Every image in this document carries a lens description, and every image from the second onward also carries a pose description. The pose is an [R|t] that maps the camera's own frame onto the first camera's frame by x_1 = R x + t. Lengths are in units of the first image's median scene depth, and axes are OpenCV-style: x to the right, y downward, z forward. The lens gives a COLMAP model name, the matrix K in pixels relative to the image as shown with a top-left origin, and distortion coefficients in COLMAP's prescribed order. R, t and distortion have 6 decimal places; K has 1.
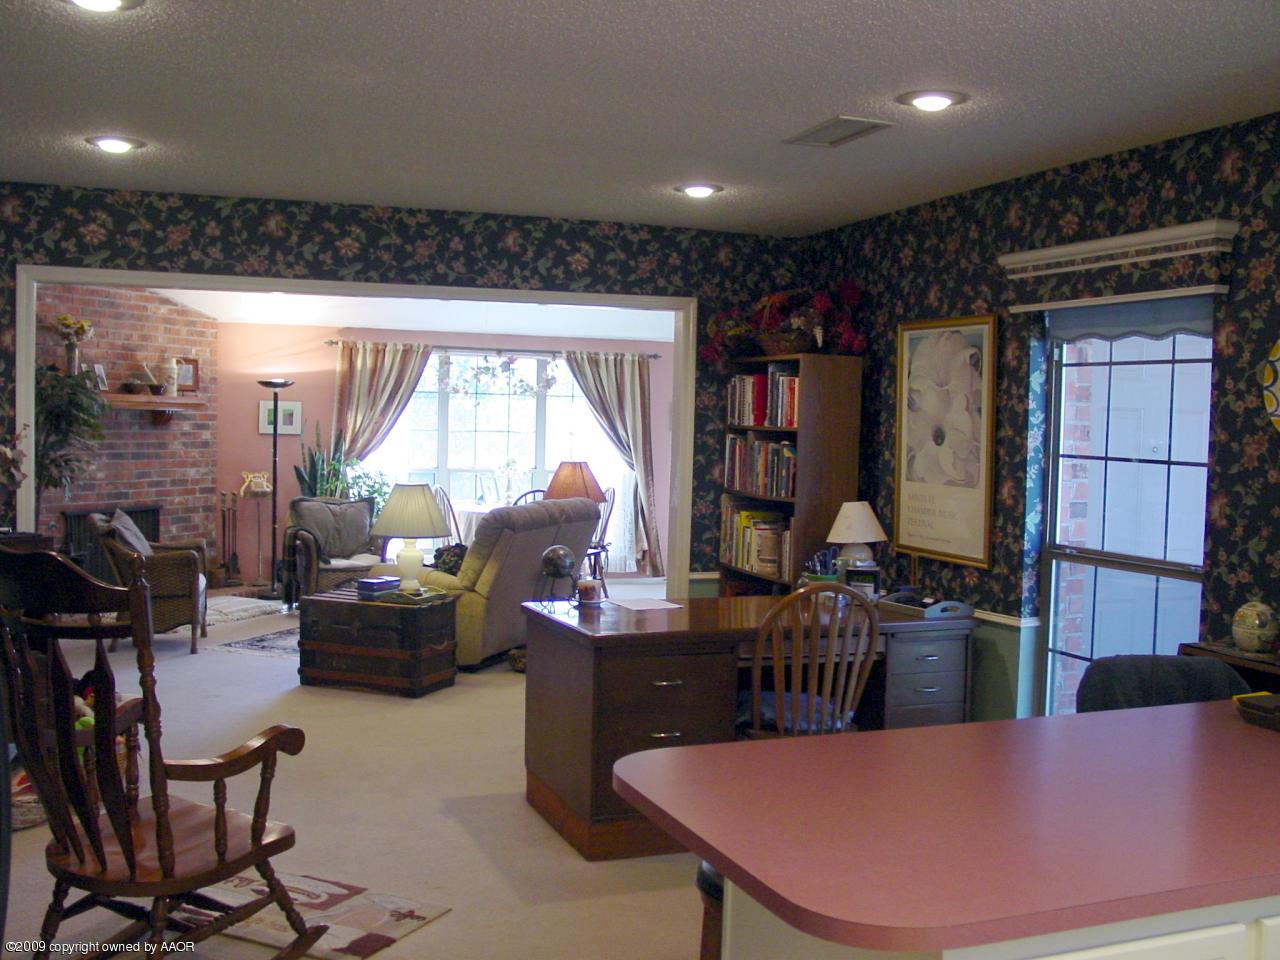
lens RADIAL K [[1294.0, 0, 635.0], [0, 1294.0, 483.8], [0, 0, 1]] dist [-0.173469, 0.208913]
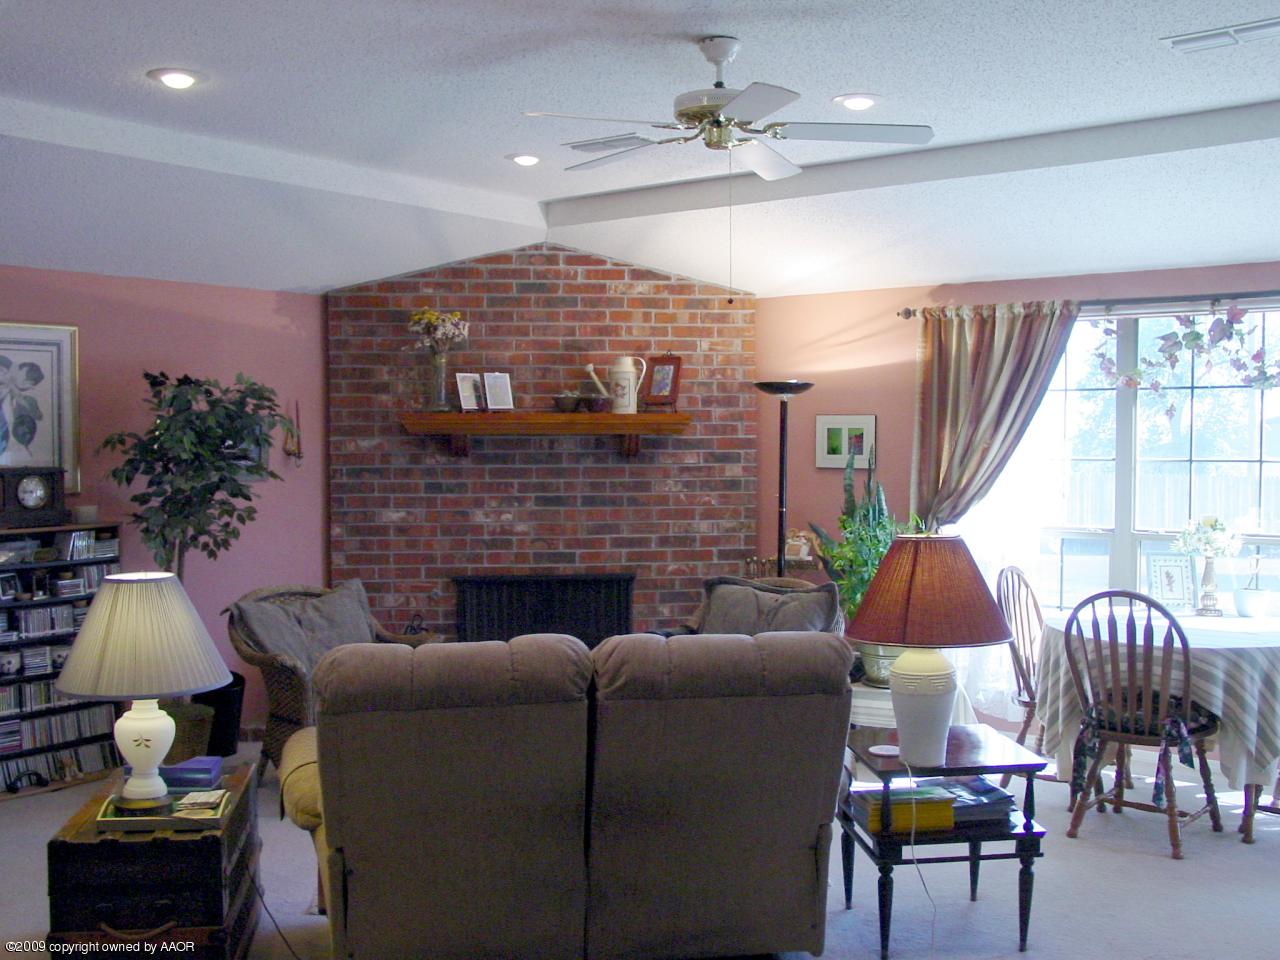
lens RADIAL K [[1289.6, 0, 634.5], [0, 1289.6, 483.3], [0, 0, 1]] dist [-0.175074, 0.197577]
pose [[0.499975, 0.008419, -0.865999, 0.220248], [-0.026602, 0.999630, -0.005640, -0.027192], [0.865631, 0.025857, 0.500014, 0.635714]]
